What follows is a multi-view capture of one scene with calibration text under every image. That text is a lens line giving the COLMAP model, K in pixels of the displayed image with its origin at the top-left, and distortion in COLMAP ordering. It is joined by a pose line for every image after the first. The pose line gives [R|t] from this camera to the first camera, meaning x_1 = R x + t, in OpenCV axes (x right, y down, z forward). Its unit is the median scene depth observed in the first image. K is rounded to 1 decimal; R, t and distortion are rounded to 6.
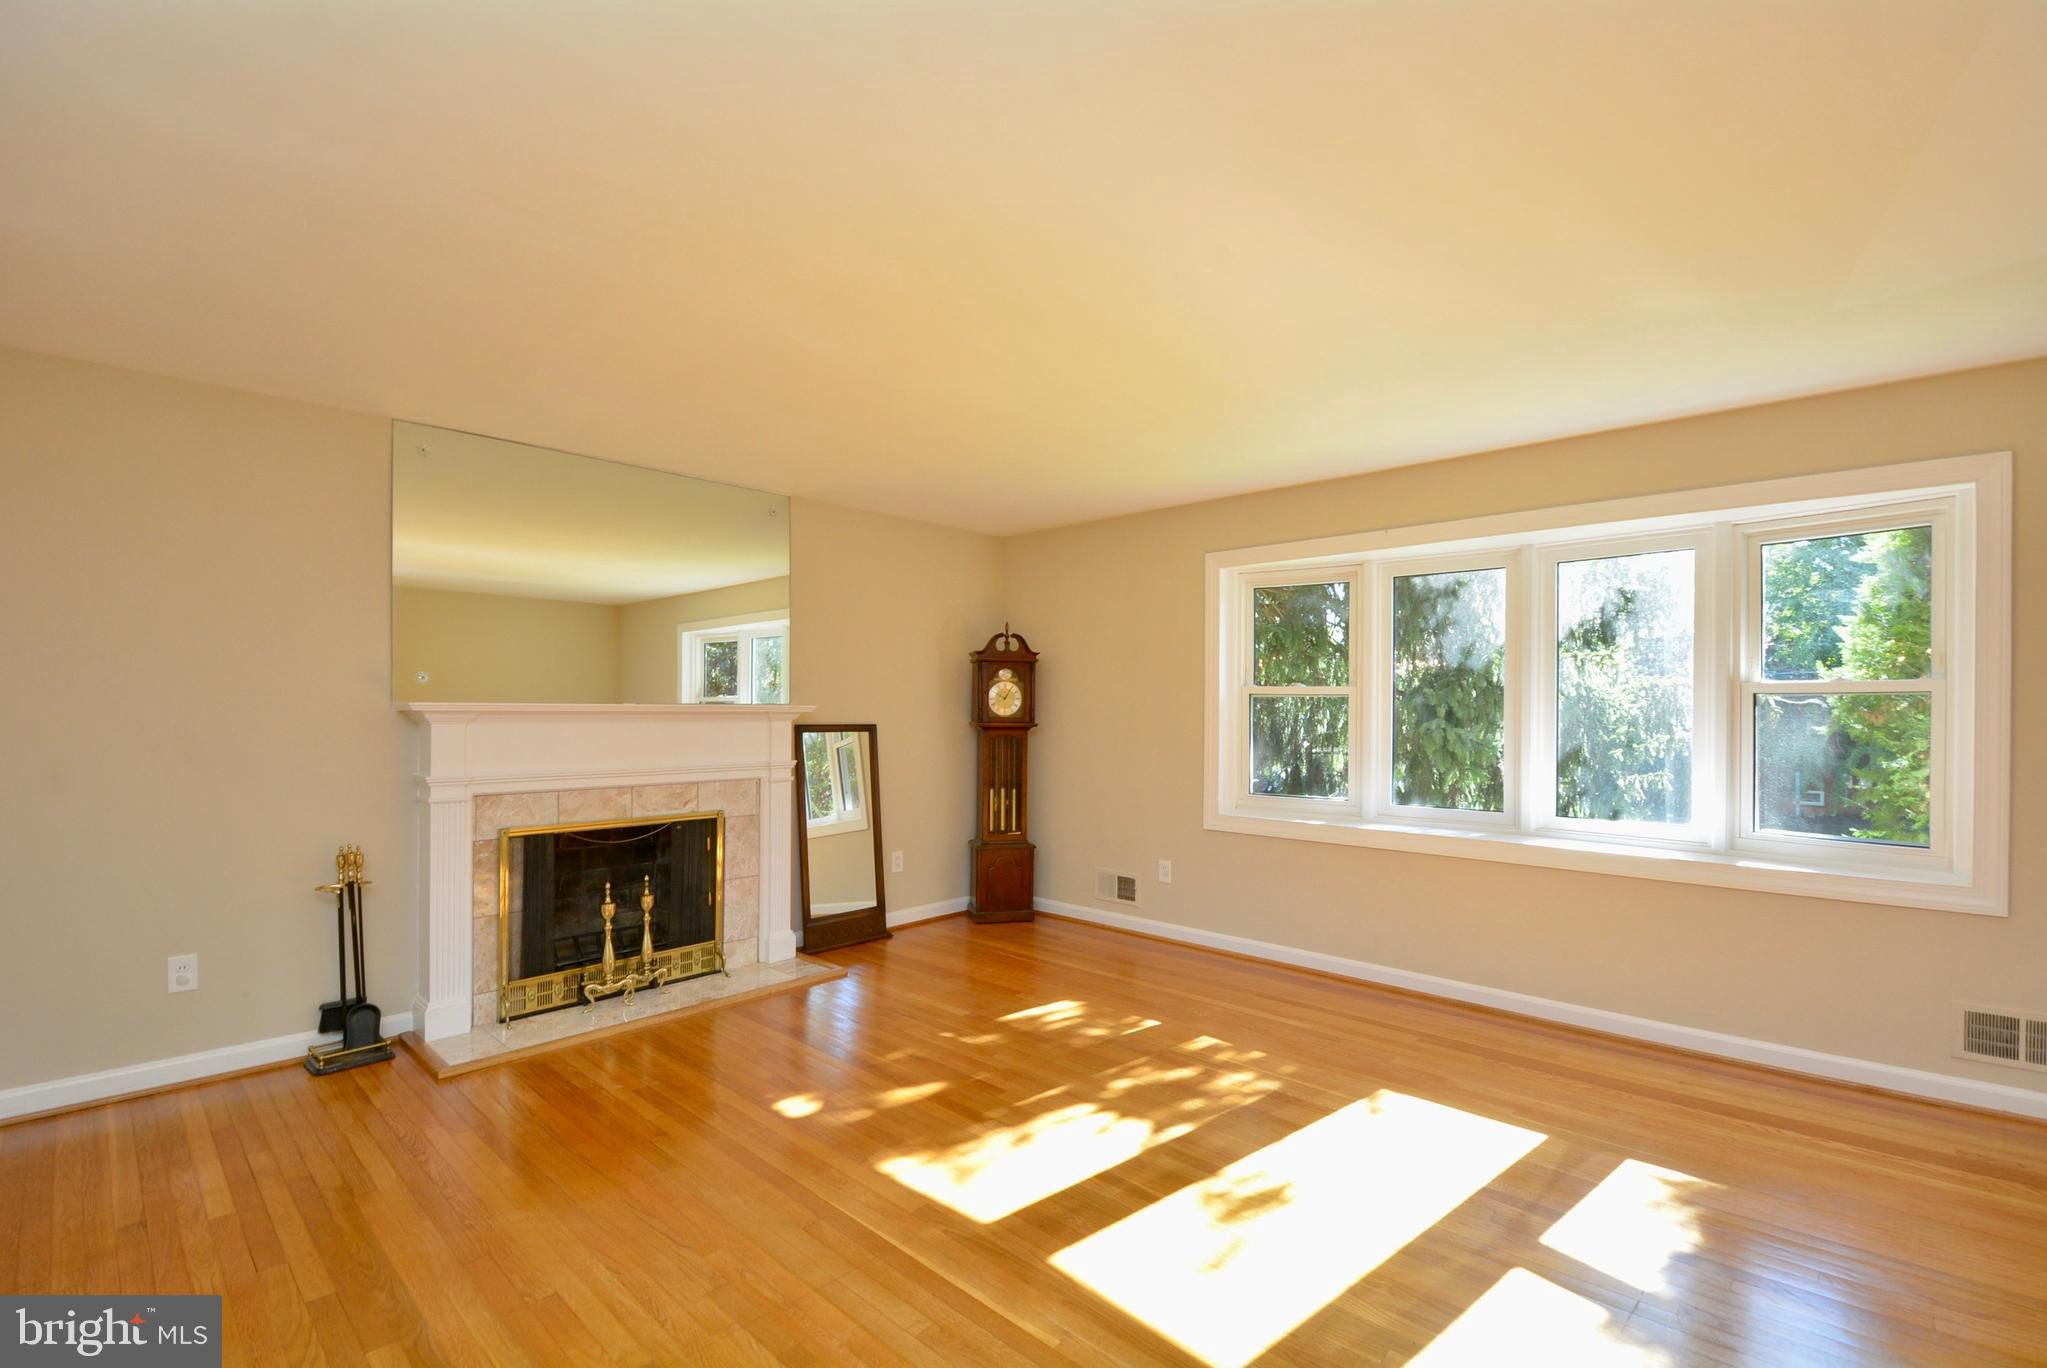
lens RADIAL K [[901.0, 0, 1046.6], [0, 901.0, 709.7], [0, 0, 1]] dist [0.025013, -0.026360]
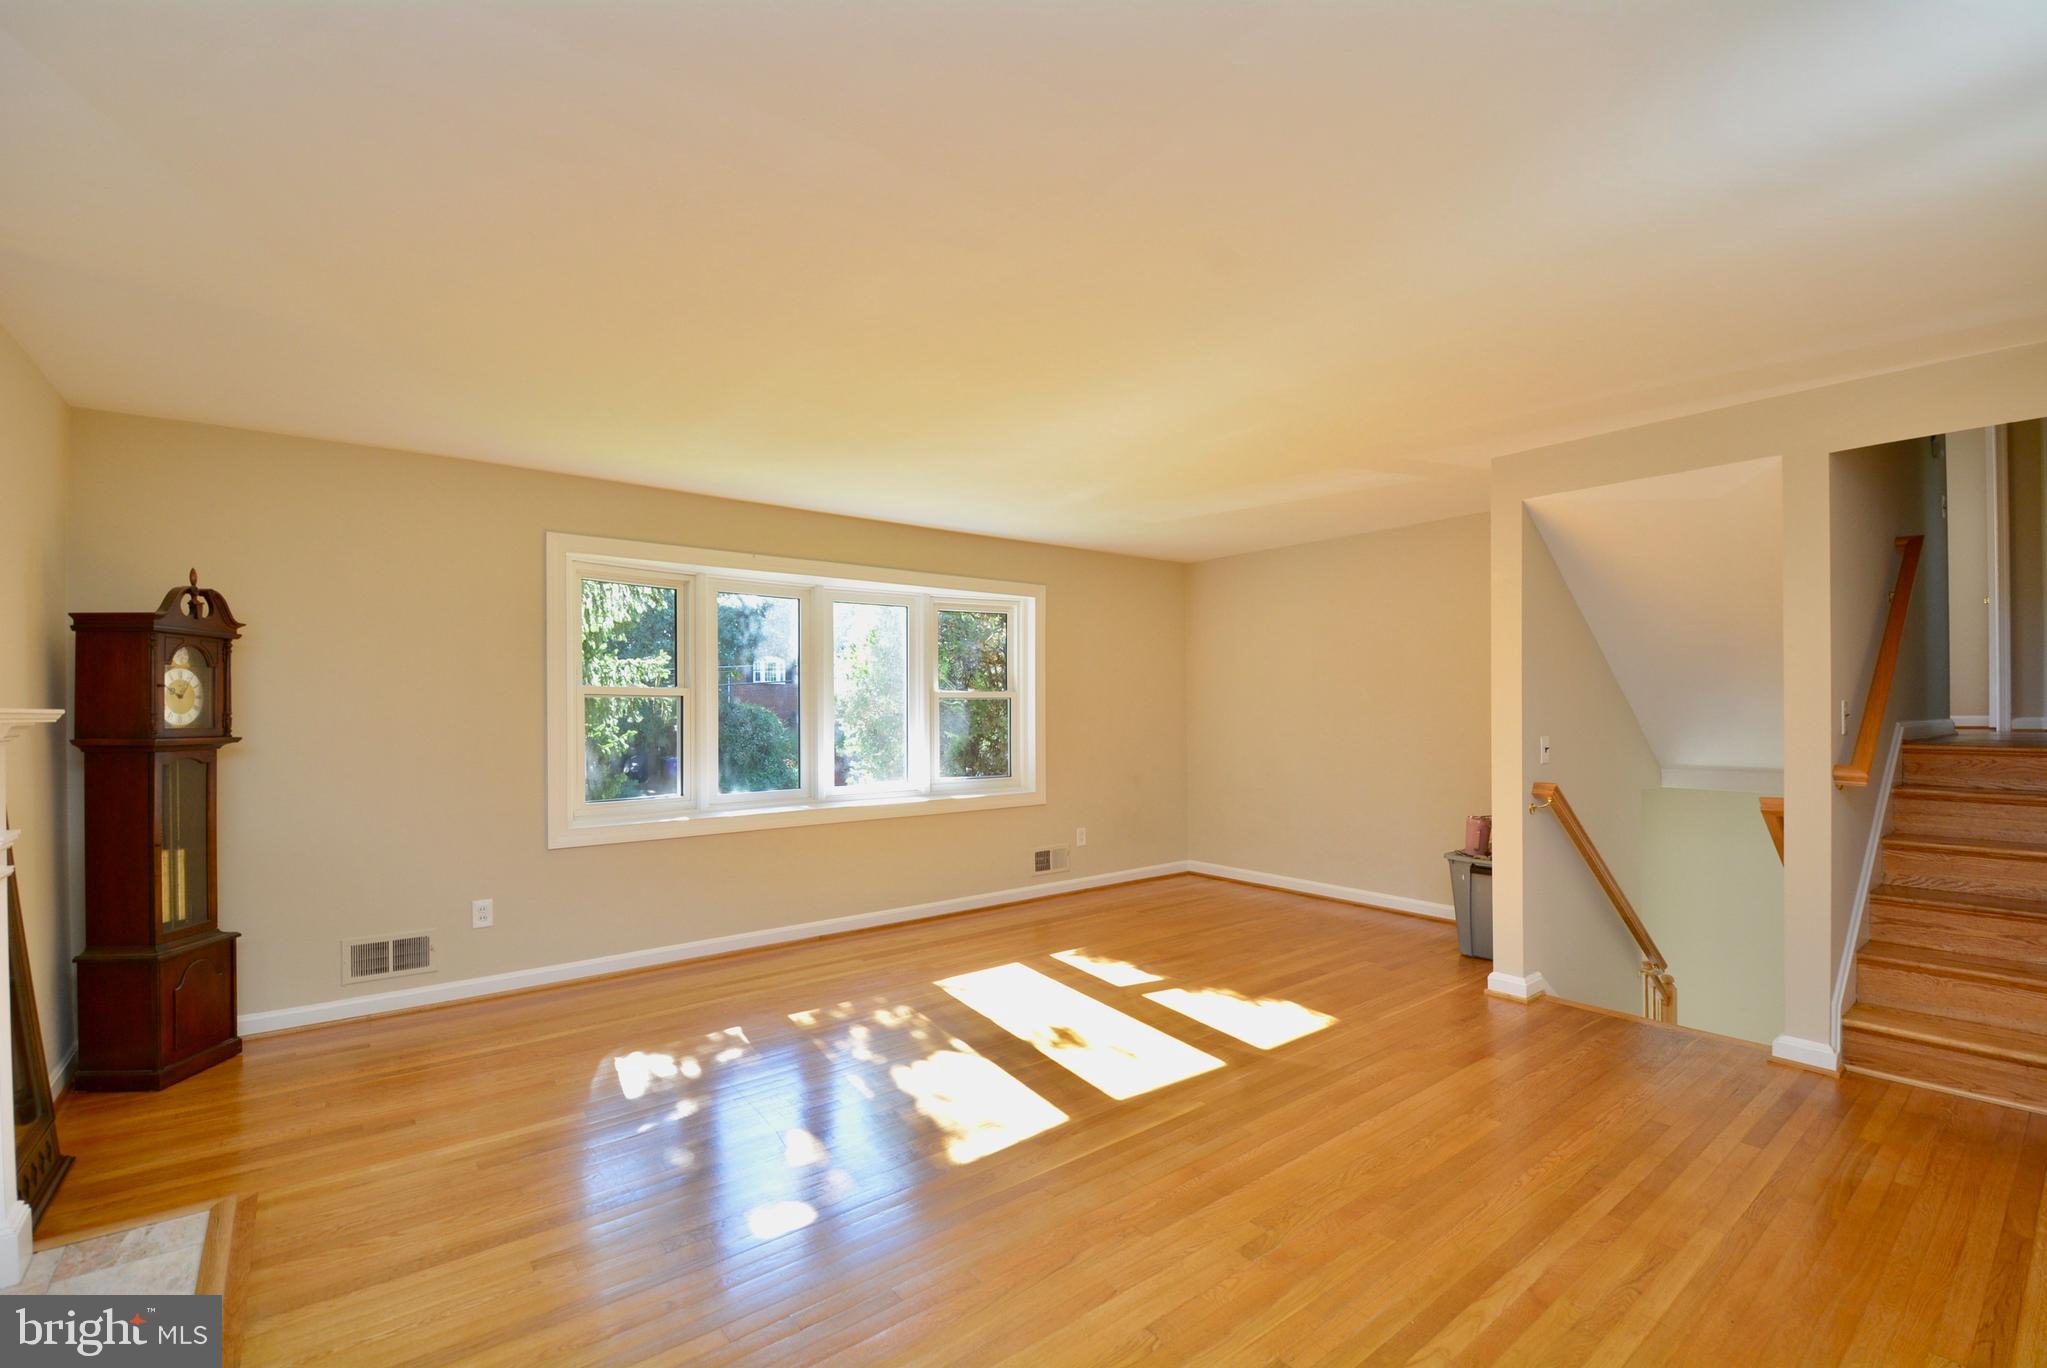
lens RADIAL K [[890.4, 0, 1043.6], [0, 890.4, 713.4], [0, 0, 1]] dist [0.022781, -0.006613]
pose [[0.152449, -0.010207, 0.988259, -0.828377], [0.006799, 0.999934, 0.009279, -0.005268], [-0.988288, 0.005304, 0.152508, 0.539817]]
